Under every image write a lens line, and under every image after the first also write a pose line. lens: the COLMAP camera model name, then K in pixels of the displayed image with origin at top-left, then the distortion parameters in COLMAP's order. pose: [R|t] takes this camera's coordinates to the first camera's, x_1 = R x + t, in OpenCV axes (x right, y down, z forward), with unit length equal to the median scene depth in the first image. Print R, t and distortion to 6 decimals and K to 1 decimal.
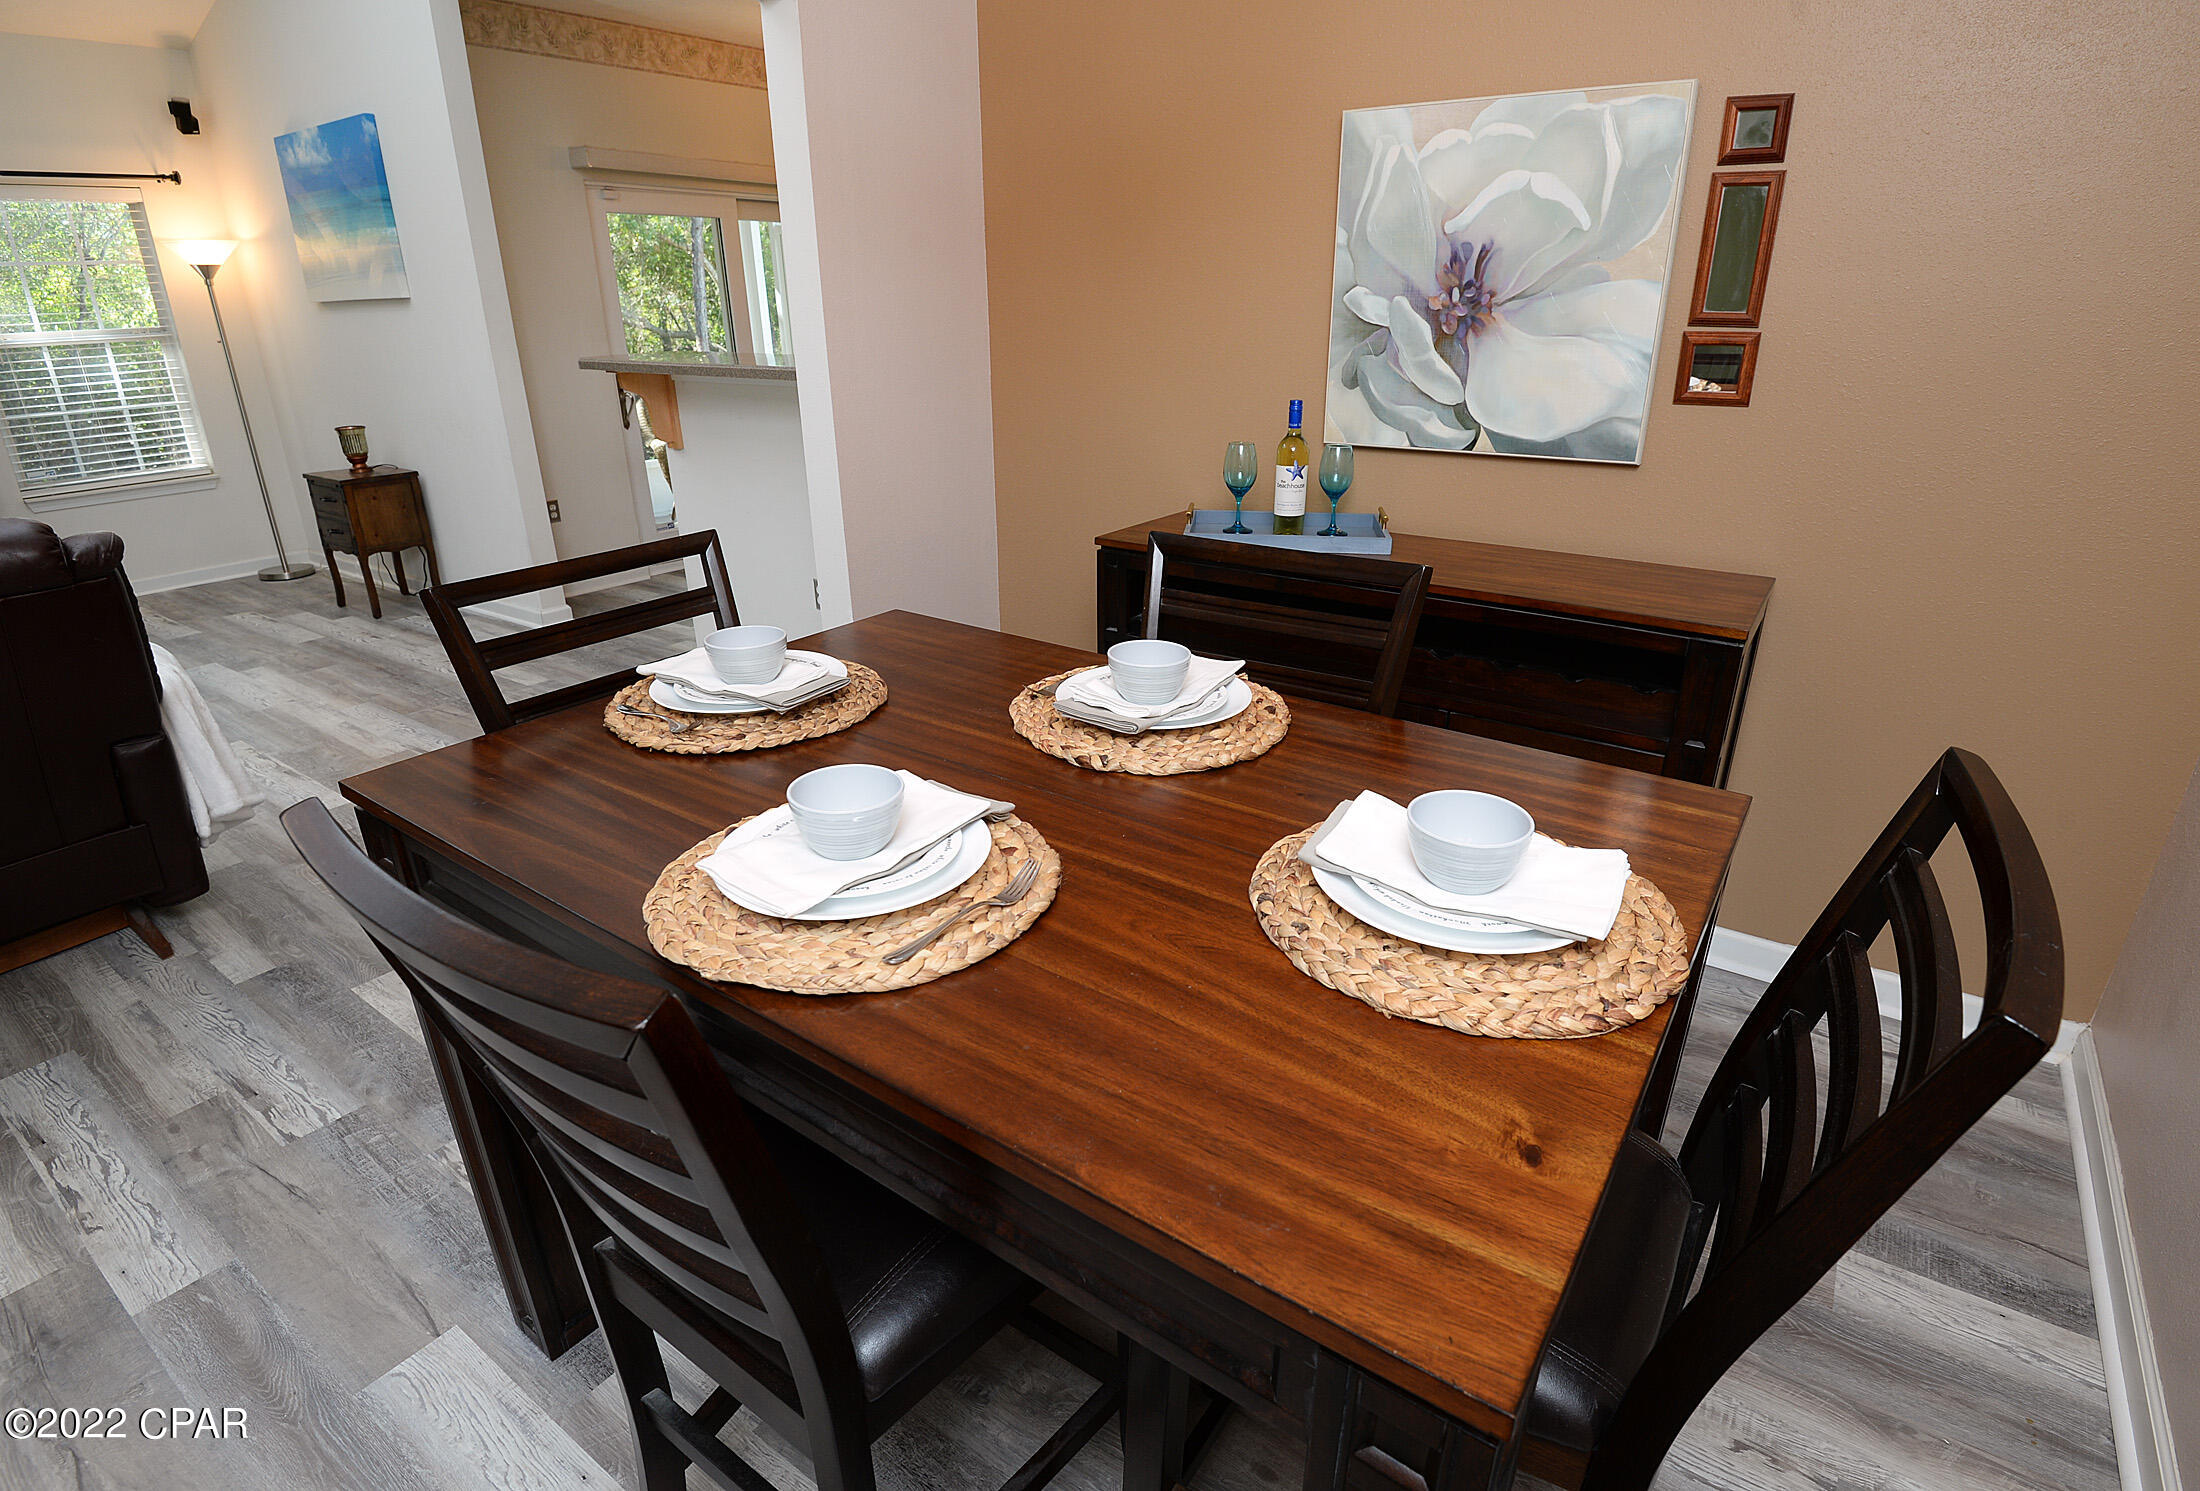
lens RADIAL K [[1106.9, 0, 1108.2], [0, 1106.9, 742.0], [0, 0, 1]] dist [-0.020640, -0.012293]
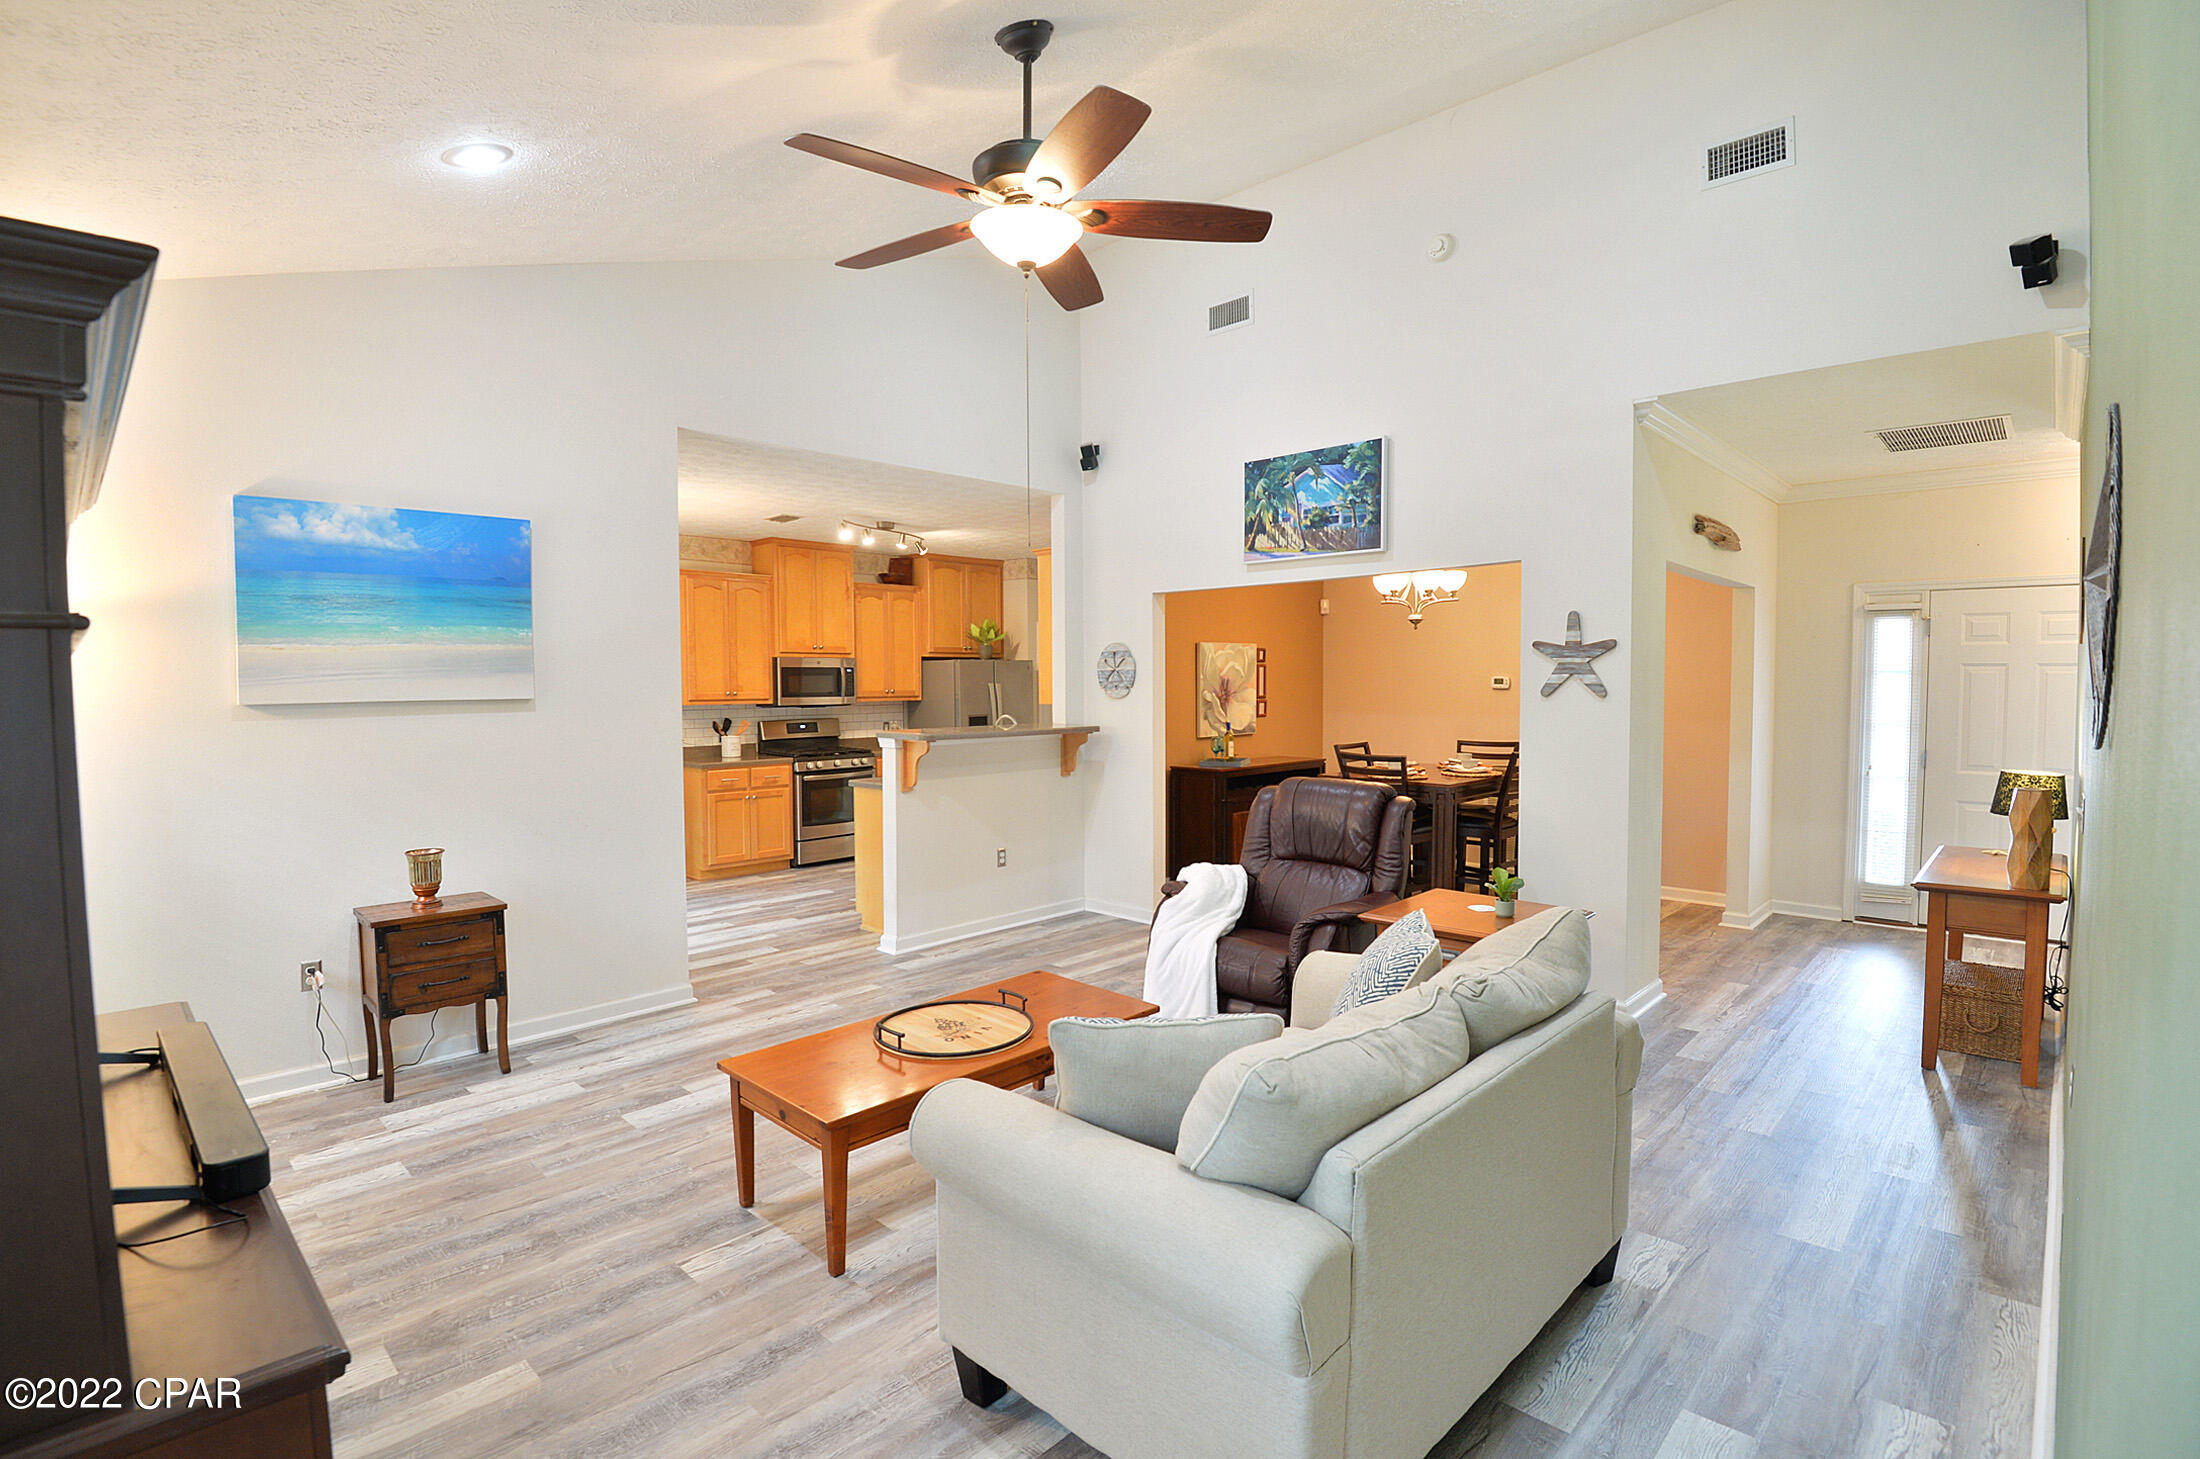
lens RADIAL K [[1030.6, 0, 1112.8], [0, 1030.6, 725.6], [0, 0, 1]] dist [-0.009724, -0.028693]
pose [[0.143478, -0.037777, 0.988932, -2.938432], [0.375495, 0.926628, -0.019081, -0.369660], [-0.915651, 0.374077, 0.147136, 0.857294]]
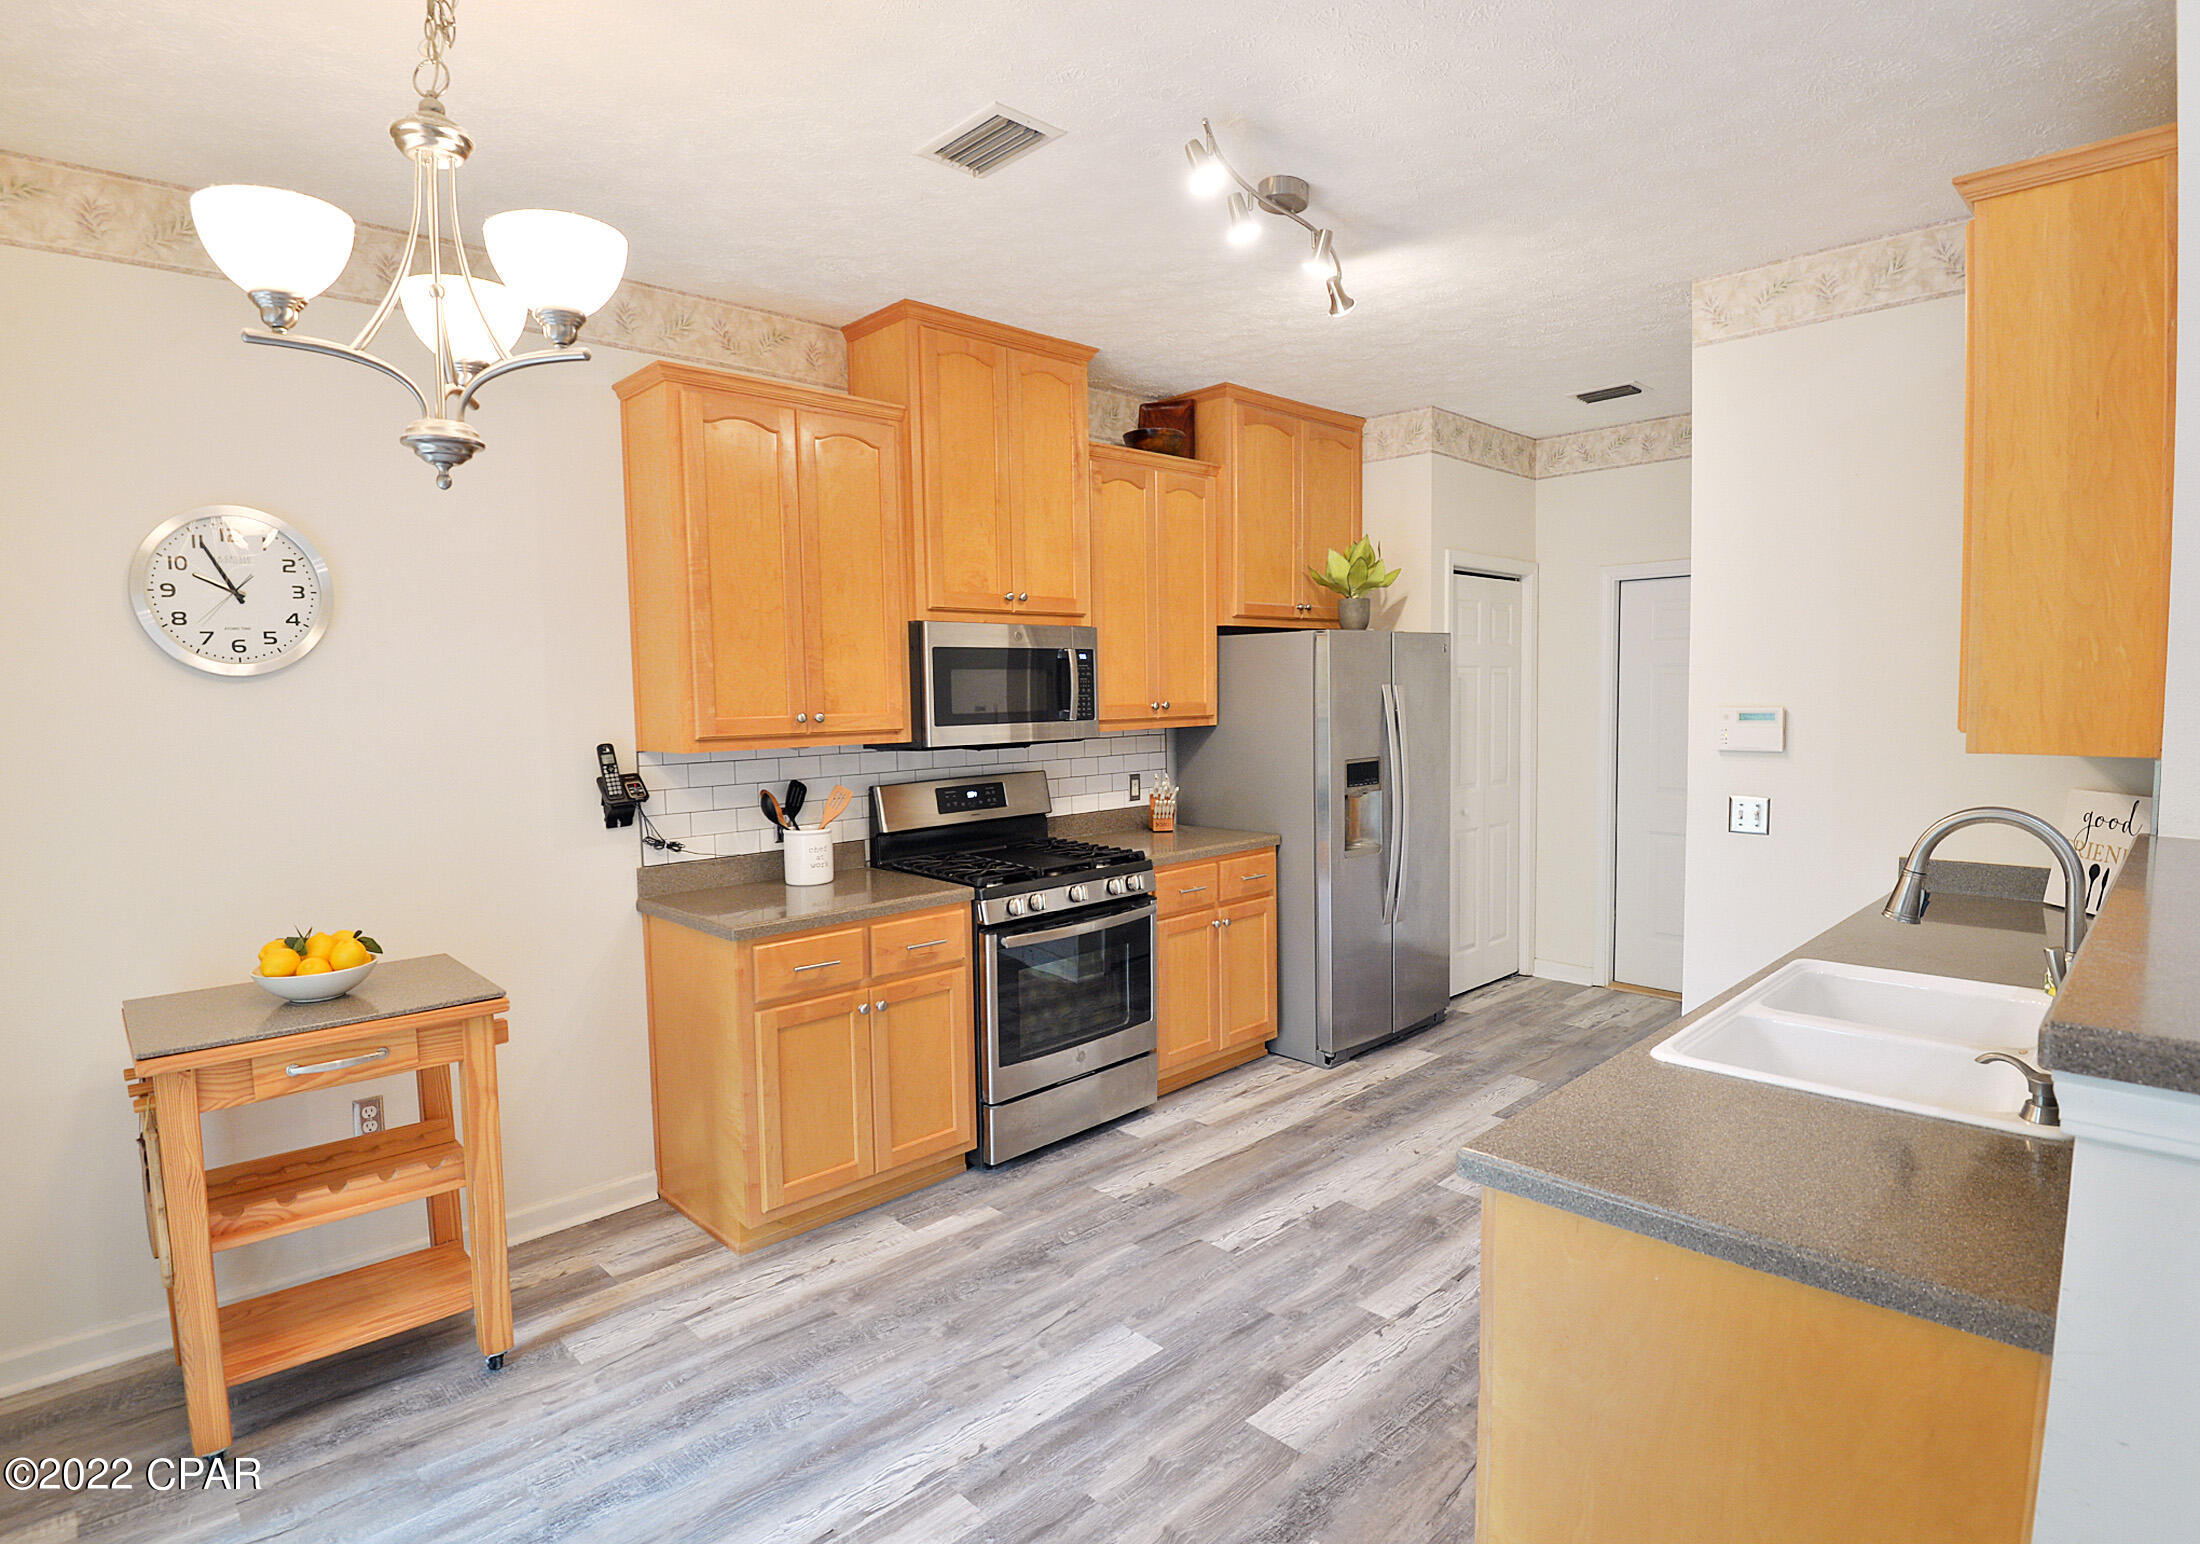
lens RADIAL K [[1137.8, 0, 1114.3], [0, 1137.8, 774.2], [0, 0, 1]] dist [0.000344, -0.036147]
pose [[0.187103, -0.071131, 0.979762, -1.062609], [0.382752, 0.923831, -0.006022, -0.789252], [-0.904706, 0.376133, 0.200077, 1.876858]]
